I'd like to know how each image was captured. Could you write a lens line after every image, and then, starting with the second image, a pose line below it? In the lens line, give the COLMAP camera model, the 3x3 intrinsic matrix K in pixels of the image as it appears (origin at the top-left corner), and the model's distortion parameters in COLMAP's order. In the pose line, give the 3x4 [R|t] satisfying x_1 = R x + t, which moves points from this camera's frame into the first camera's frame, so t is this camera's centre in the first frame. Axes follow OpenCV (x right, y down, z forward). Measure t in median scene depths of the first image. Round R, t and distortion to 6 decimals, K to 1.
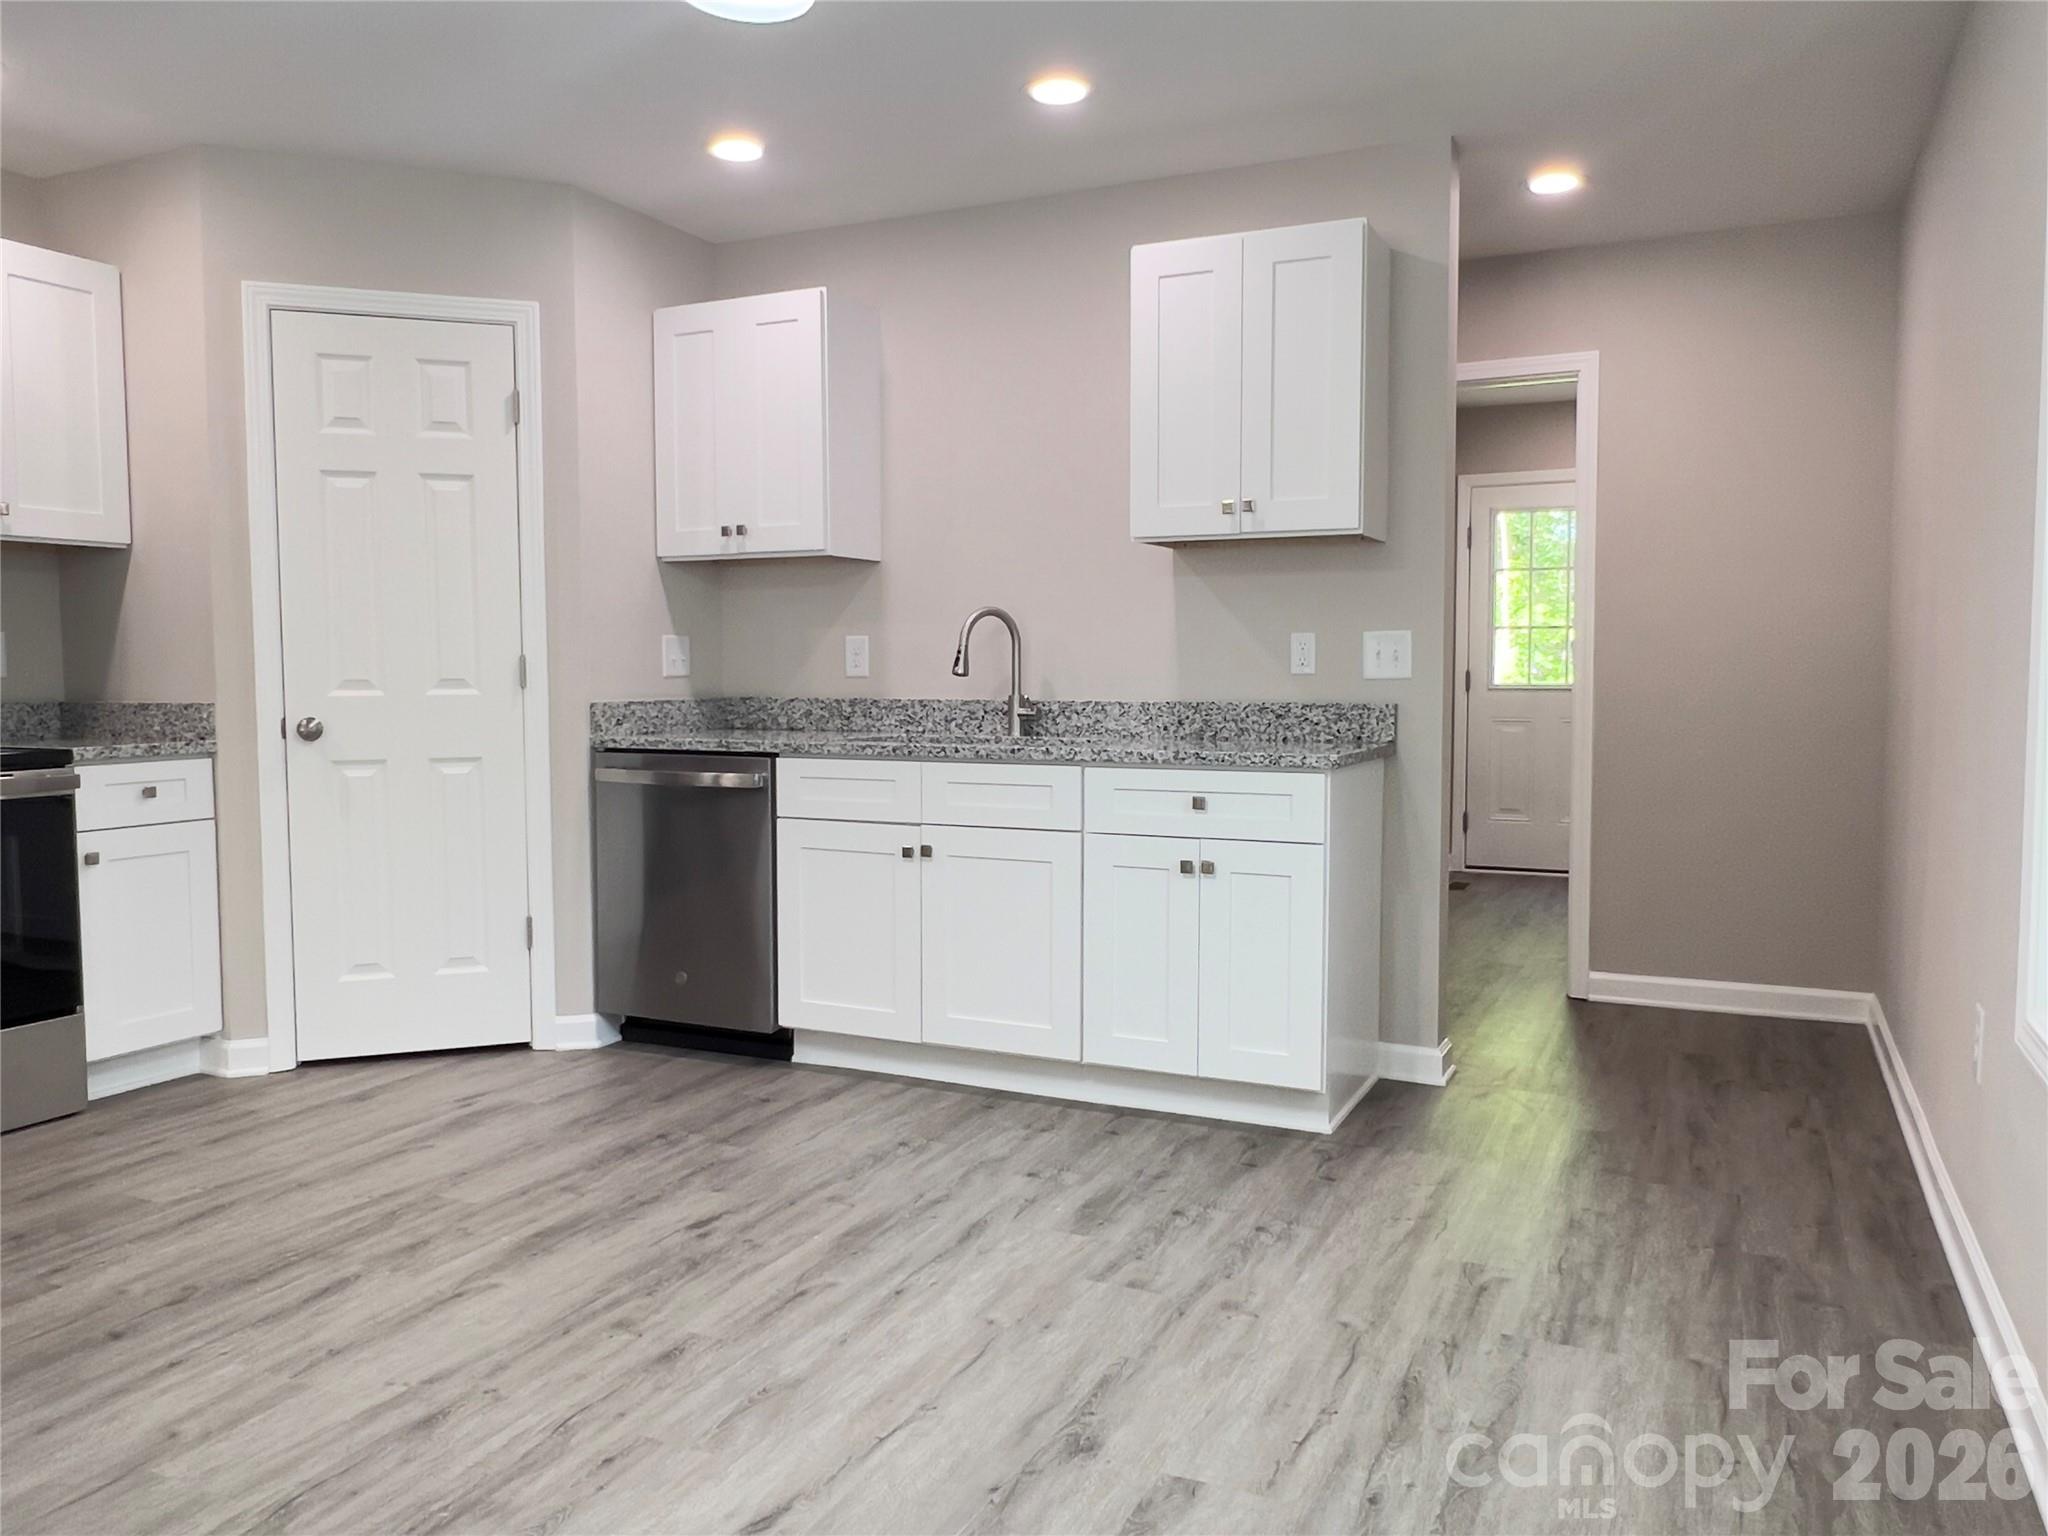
lens RADIAL K [[1502.8, 0, 1026.3], [0, 1502.8, 758.8], [0, 0, 1]] dist [0.001172, -0.004910]
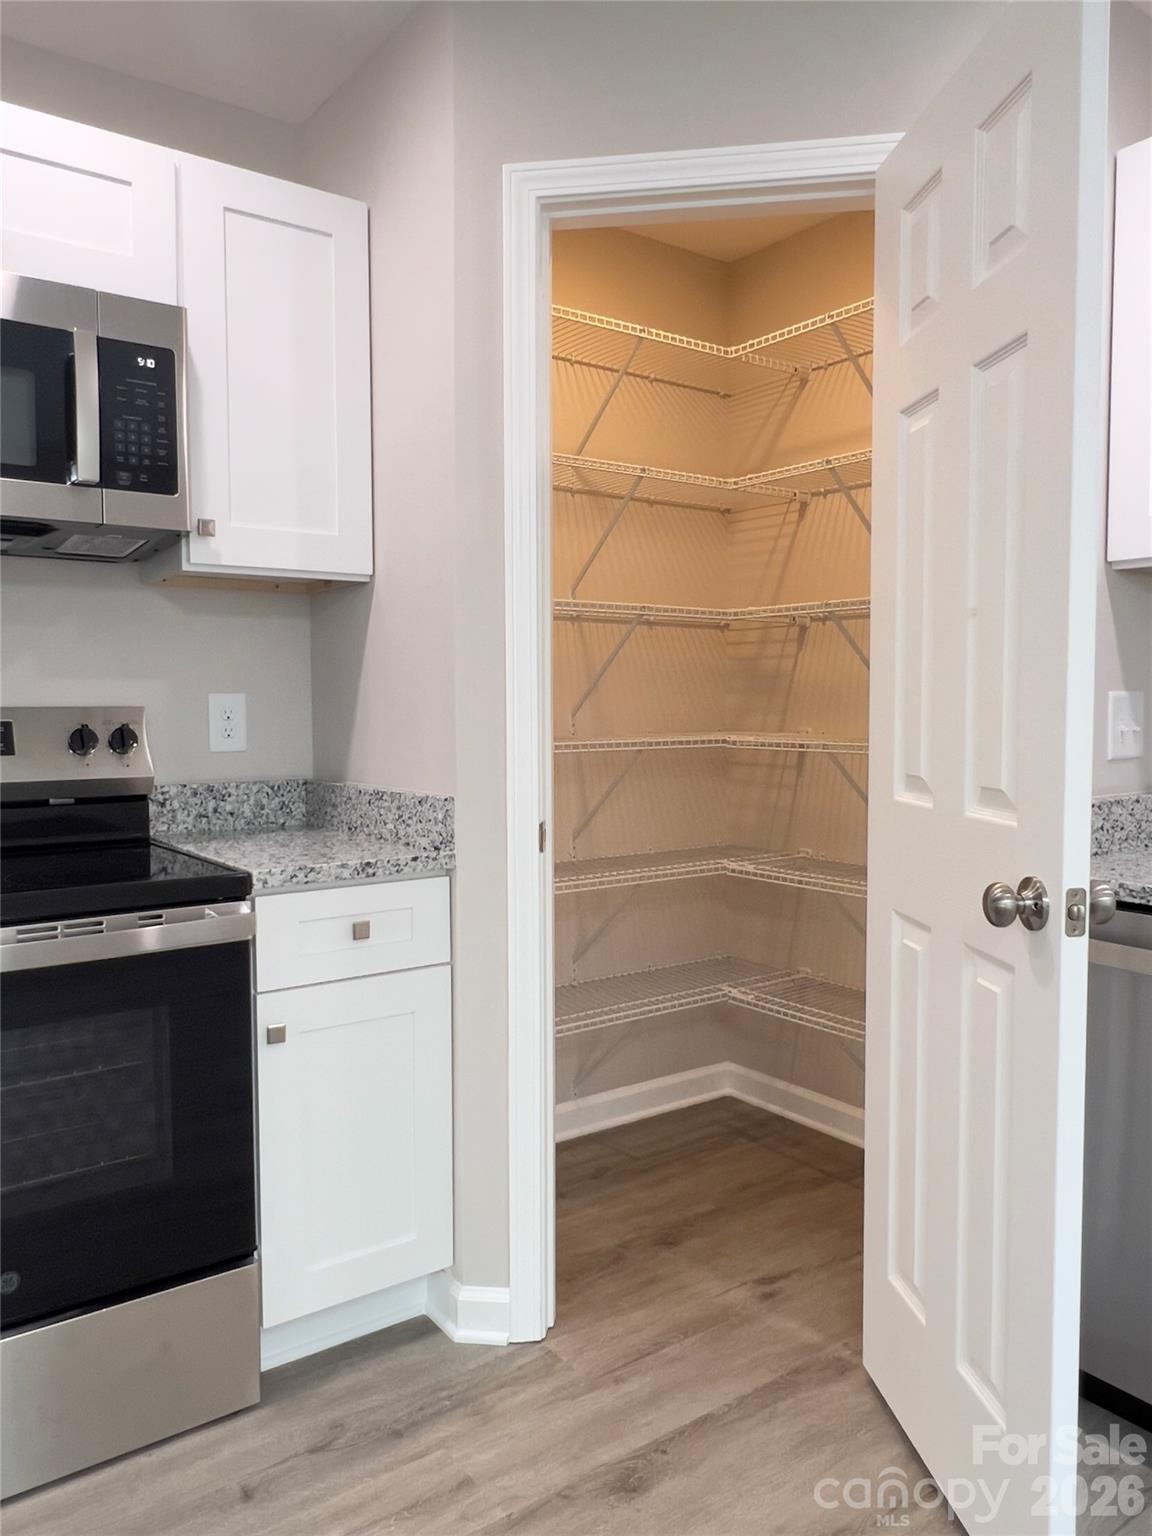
lens RADIAL K [[1127.1, 0, 576.0], [0, 1127.1, 768.0], [0, 0, 1]] dist [0.001172, -0.004910]
pose [[0.882683, 0.027001, -0.469192, -0.249707], [-0.027848, 0.999599, 0.005134, -0.054706], [0.469143, 0.008534, 0.883081, 0.571265]]
